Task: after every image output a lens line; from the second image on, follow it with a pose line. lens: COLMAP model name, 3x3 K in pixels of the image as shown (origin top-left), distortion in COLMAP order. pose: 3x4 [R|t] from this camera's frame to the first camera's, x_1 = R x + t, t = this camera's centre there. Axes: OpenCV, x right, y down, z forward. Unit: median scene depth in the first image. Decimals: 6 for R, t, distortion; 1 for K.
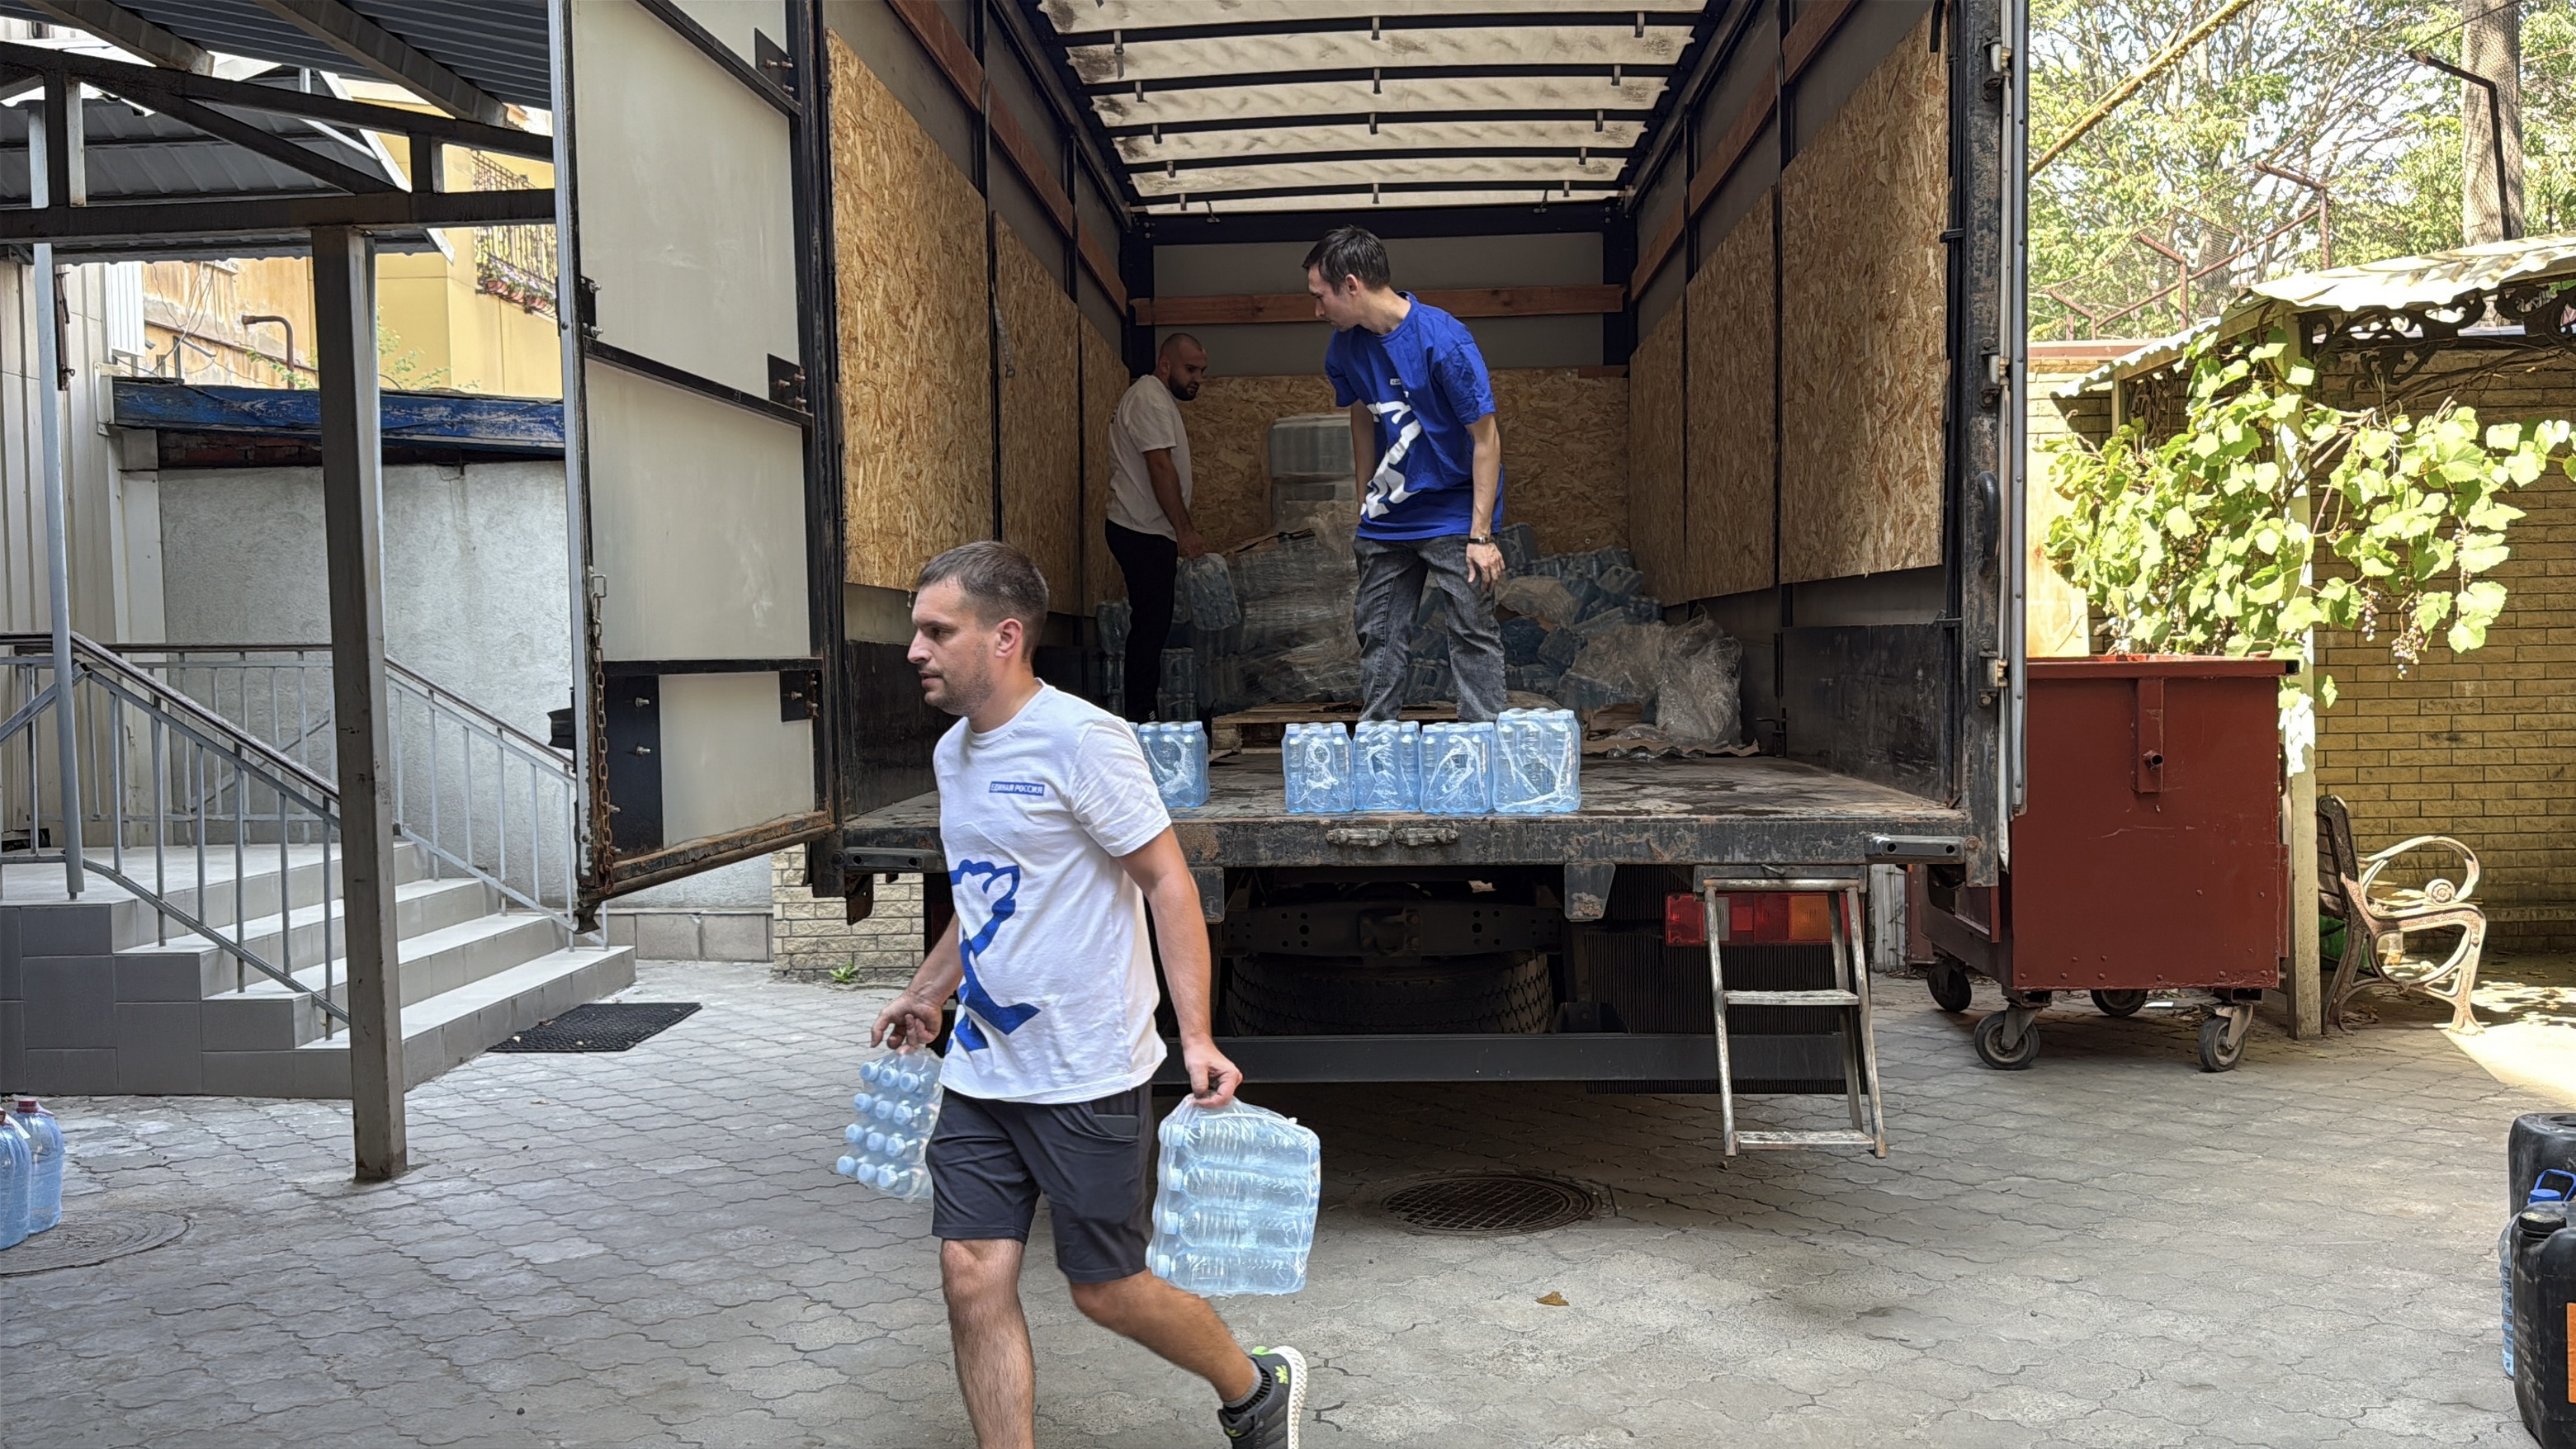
lens RADIAL K [[2142.5, 0, 1324.5], [0, 2142.5, 743.1], [0, 0, 1]] dist [0.136812, -0.252434]
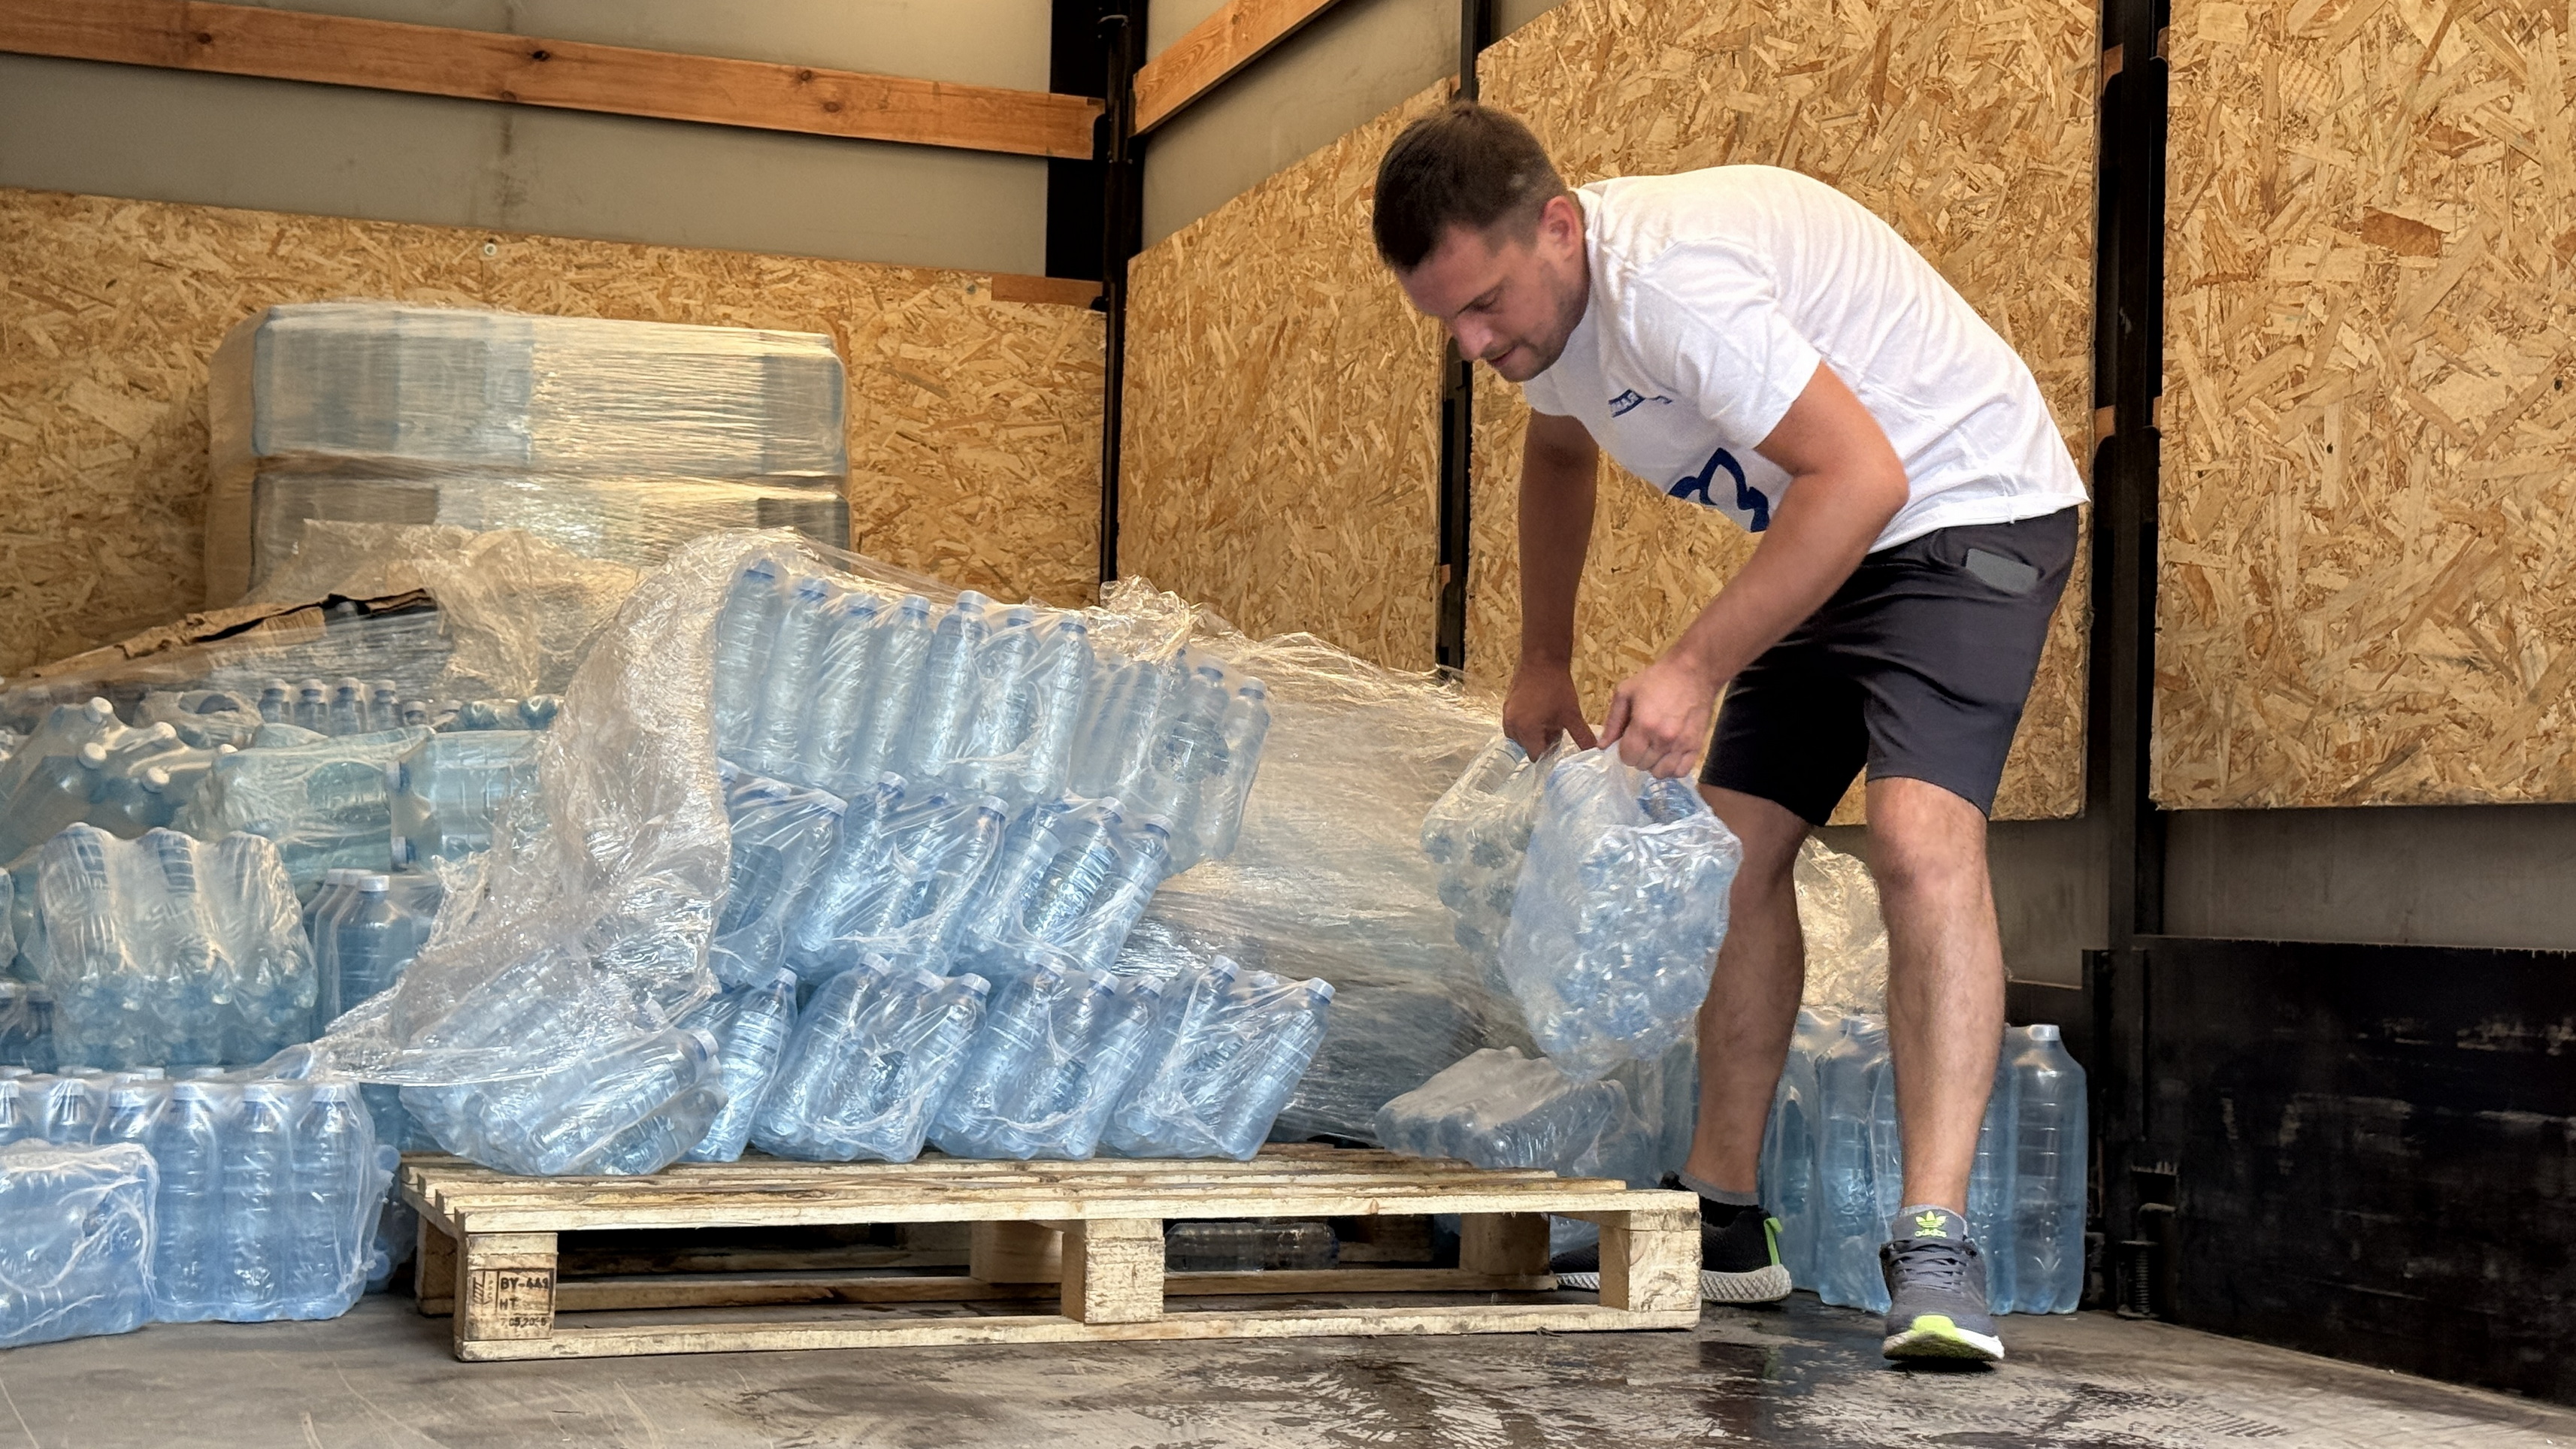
lens RADIAL K [[3600.4, 0, 1348.0], [0, 3600.4, 710.8], [0, 0, 1]] dist [0.158353, 0.000000]
pose [[0.927562, 0.060361, 0.368761, -0.107630], [-0.023875, 0.994424, -0.102720, -0.024118], [-0.372905, 0.086476, 0.923831, 0.457761]]
